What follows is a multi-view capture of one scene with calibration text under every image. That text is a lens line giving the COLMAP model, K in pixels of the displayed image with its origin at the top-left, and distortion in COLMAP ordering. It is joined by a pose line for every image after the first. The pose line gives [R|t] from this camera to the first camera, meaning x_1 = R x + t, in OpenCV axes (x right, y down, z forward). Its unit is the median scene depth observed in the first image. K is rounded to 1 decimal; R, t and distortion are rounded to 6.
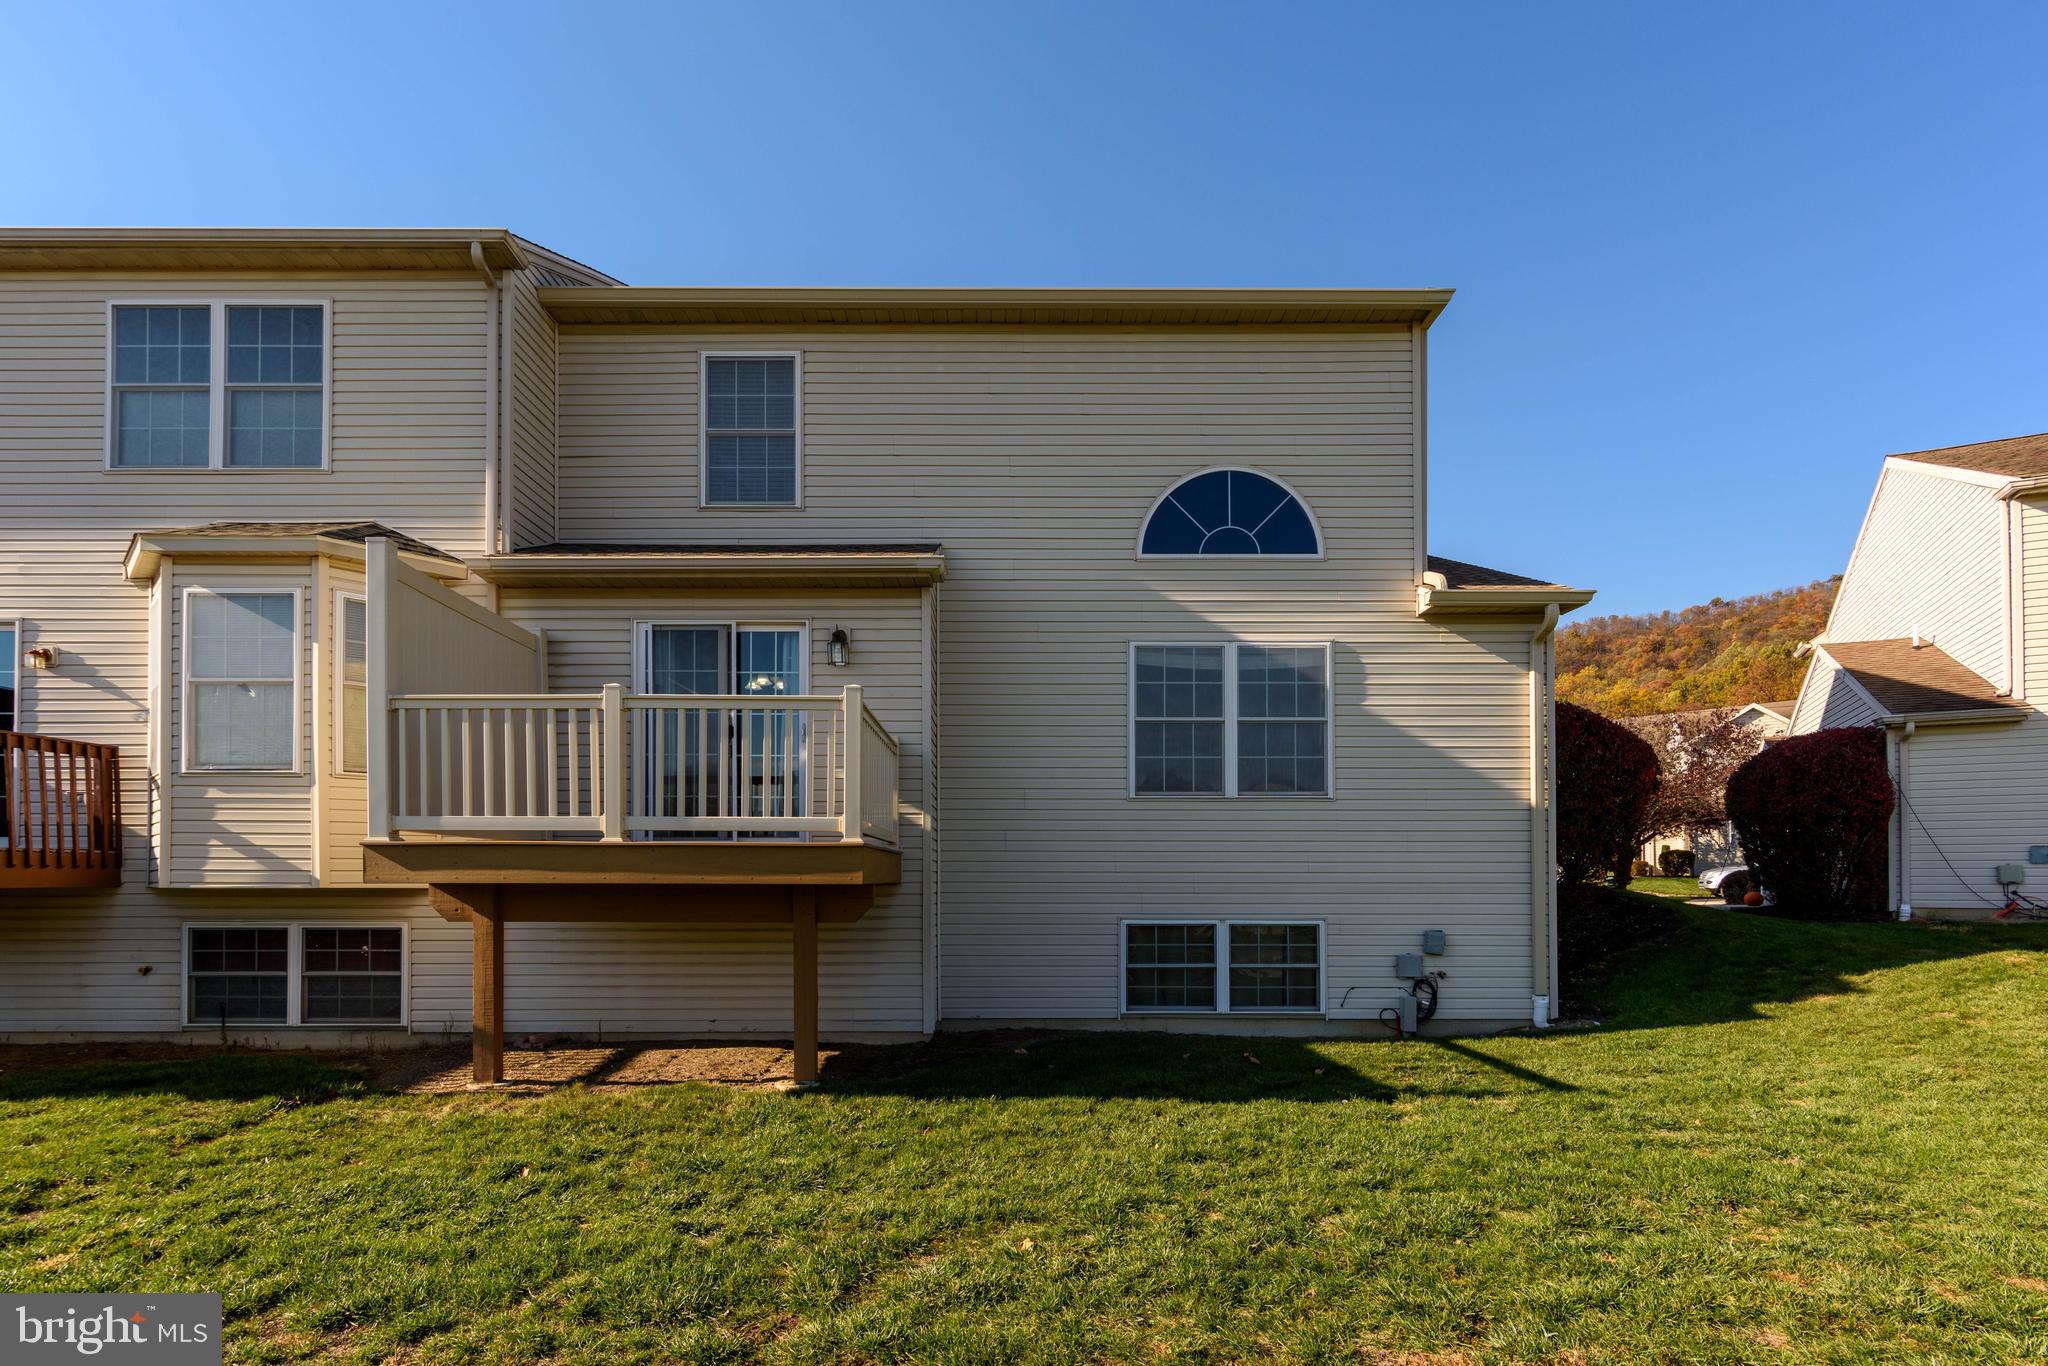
lens RADIAL K [[1010.9, 0, 995.4], [0, 1010.9, 839.9], [0, 0, 1]] dist [0.003352, -0.001455]
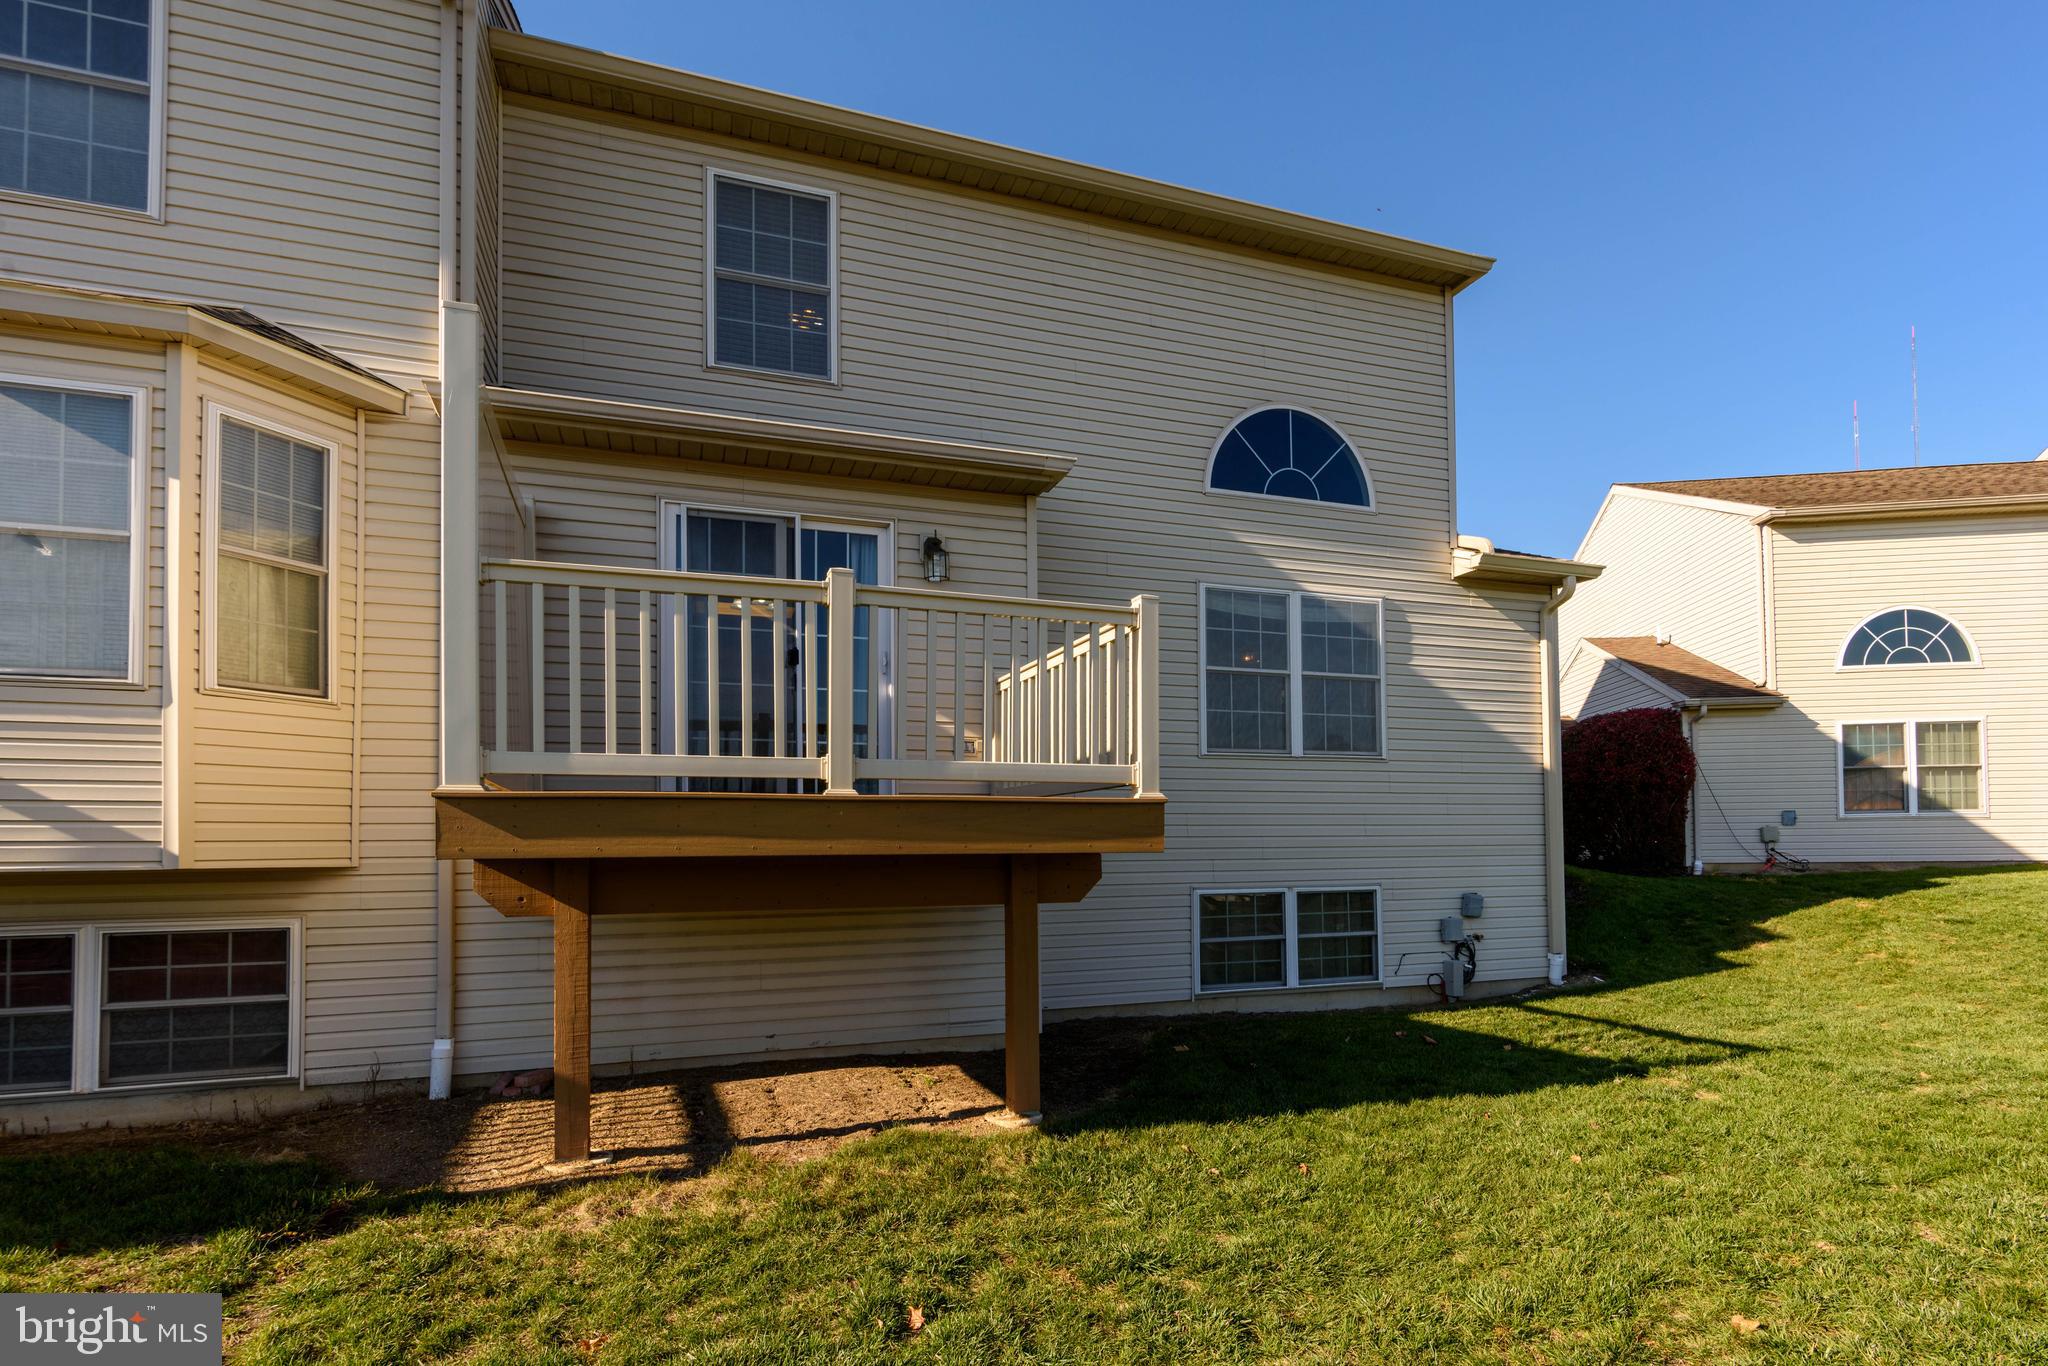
lens RADIAL K [[1010.9, 0, 1005.7], [0, 1010.9, 792.0], [0, 0, 1]] dist [0.003352, -0.001455]
pose [[0.945568, 0.007928, 0.325328, -0.357791], [-0.002922, 0.999870, -0.015871, 0.007530], [-0.325411, 0.014057, 0.945468, 0.222208]]
